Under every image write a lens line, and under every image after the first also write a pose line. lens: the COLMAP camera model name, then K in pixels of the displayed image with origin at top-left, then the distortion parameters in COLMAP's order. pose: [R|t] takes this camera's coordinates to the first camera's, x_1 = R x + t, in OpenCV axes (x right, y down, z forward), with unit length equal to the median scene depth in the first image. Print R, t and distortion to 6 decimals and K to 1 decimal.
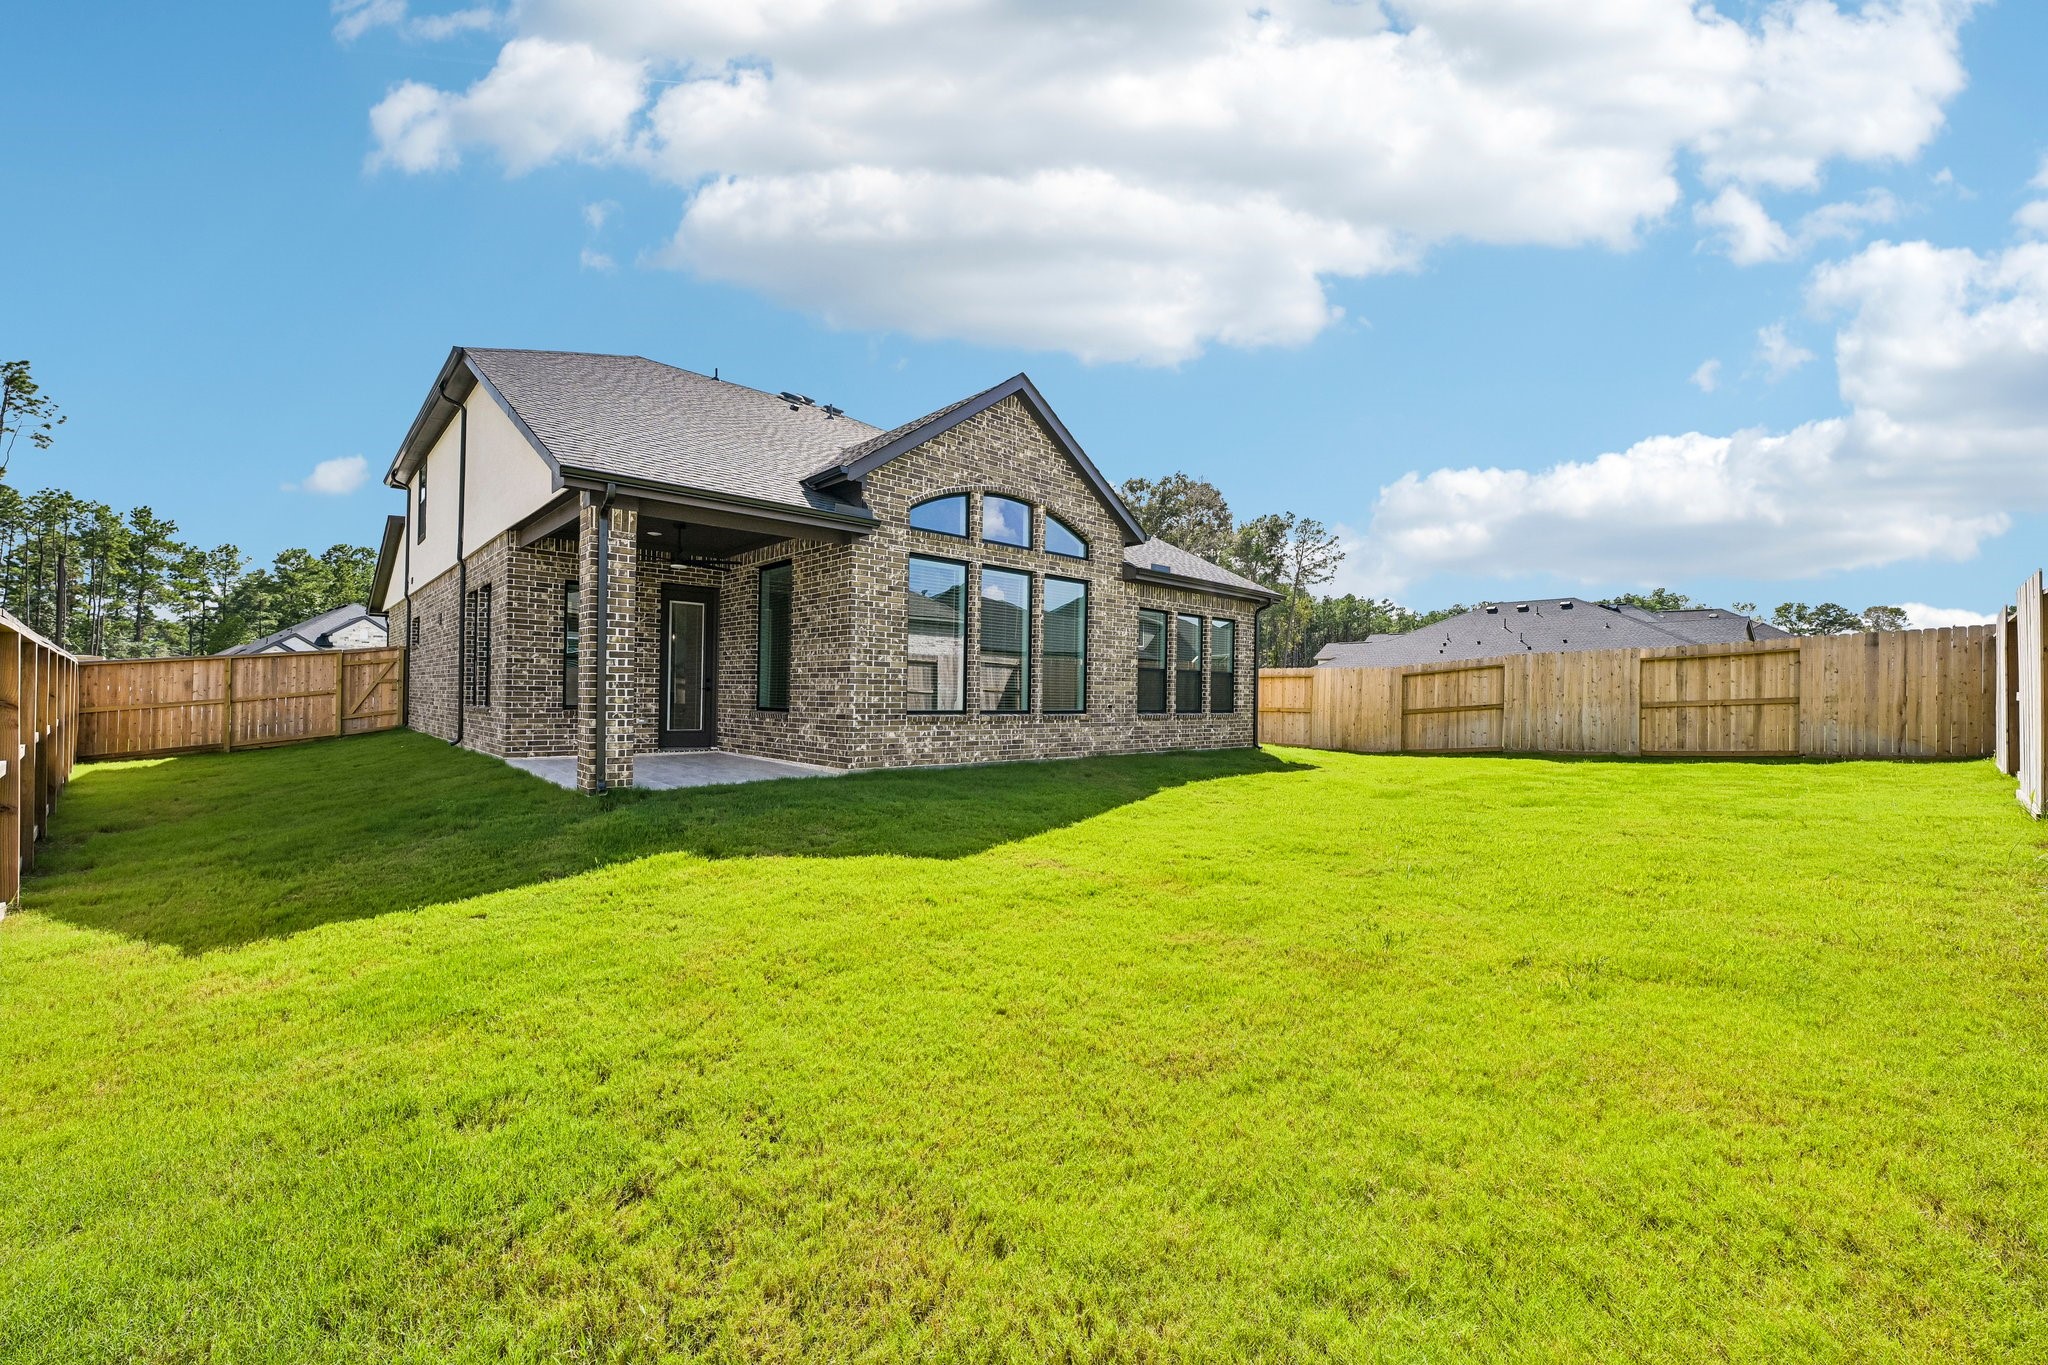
lens RADIAL K [[810.4, 0, 1025.1], [0, 810.4, 687.0], [0, 0, 1]] dist [-0.001400, 0.000556]
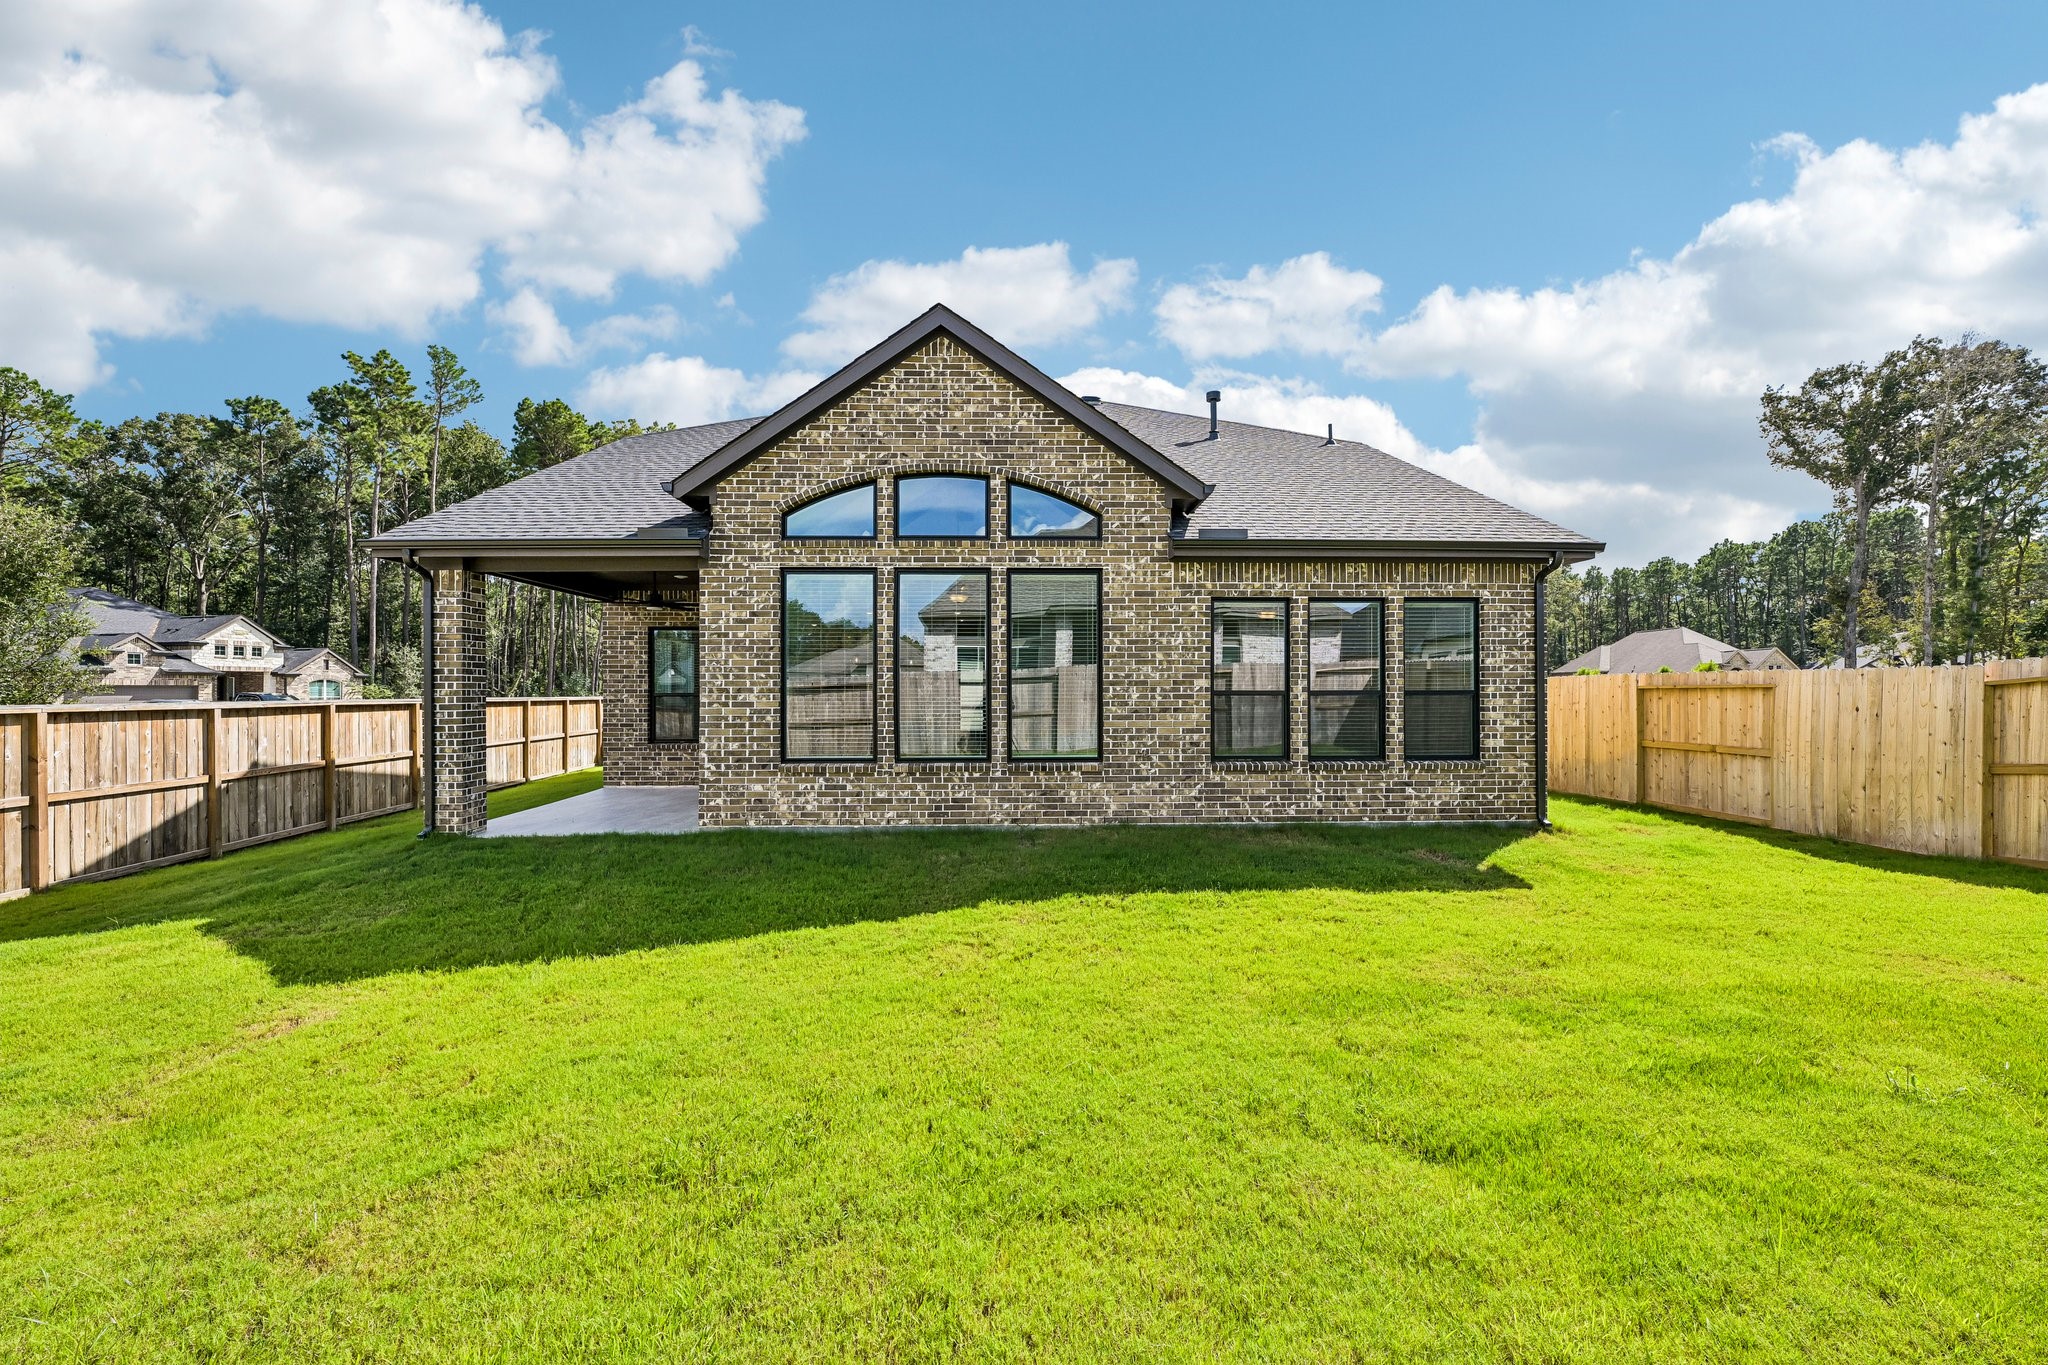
lens RADIAL K [[810.4, 0, 1025.1], [0, 810.4, 687.0], [0, 0, 1]] dist [-0.001400, 0.000556]
pose [[0.753011, -0.020625, -0.657685, 0.540266], [0.020488, 0.999759, -0.007895, -0.030045], [0.657689, -0.007530, 0.753252, 0.494760]]
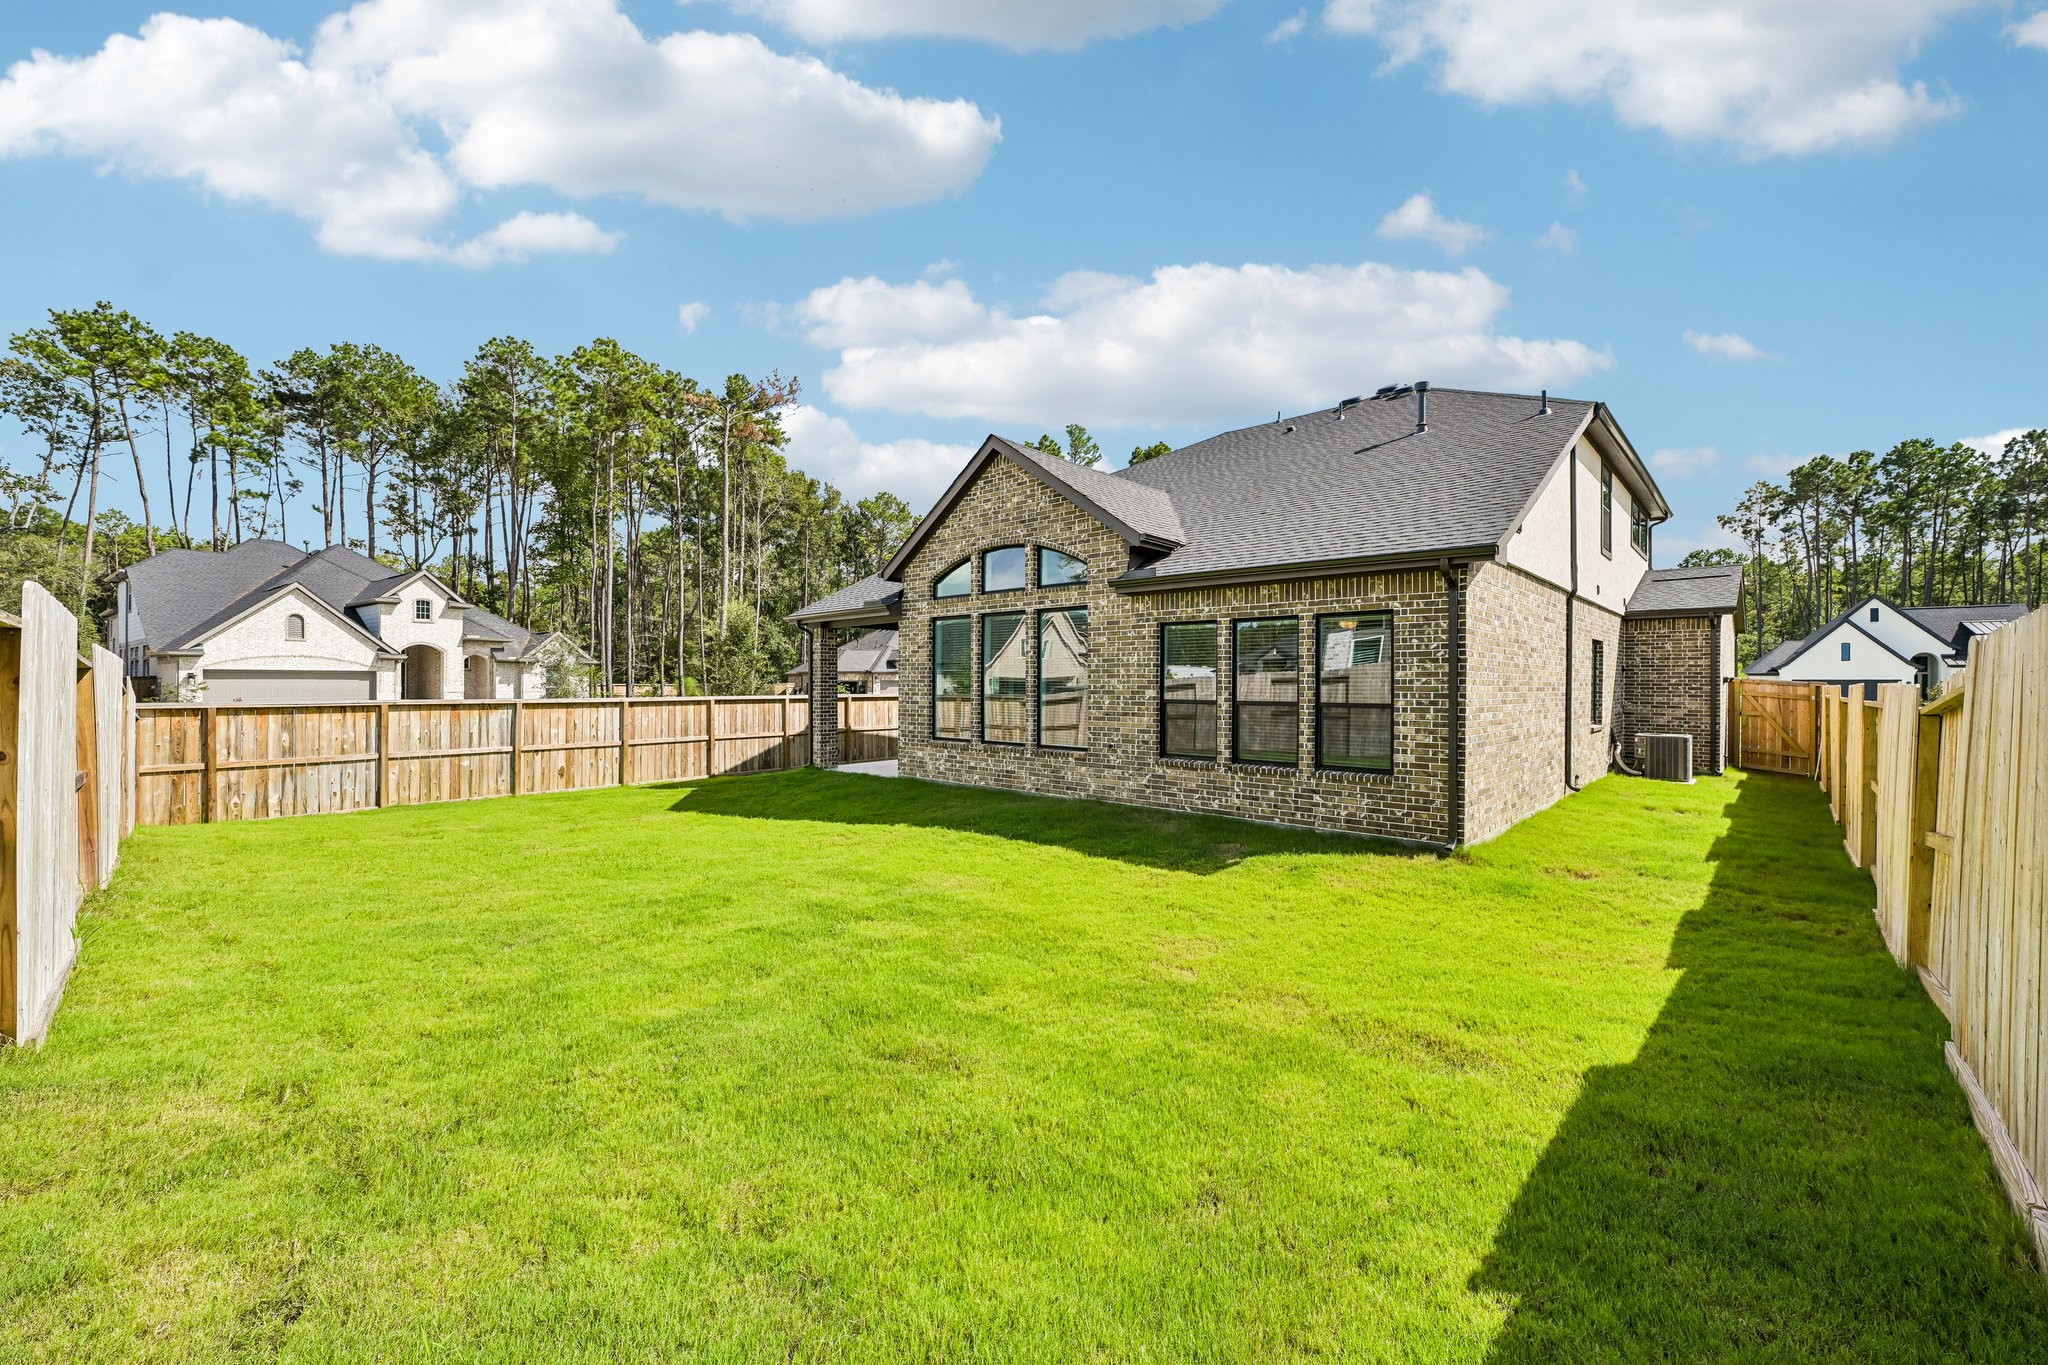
lens RADIAL K [[810.4, 0, 1025.1], [0, 810.4, 687.0], [0, 0, 1]] dist [-0.001400, 0.000556]
pose [[0.072599, -0.010344, -0.997308, 1.096845], [0.008003, 0.999920, -0.009788, -0.035404], [0.997329, -0.007270, 0.072675, 0.970569]]
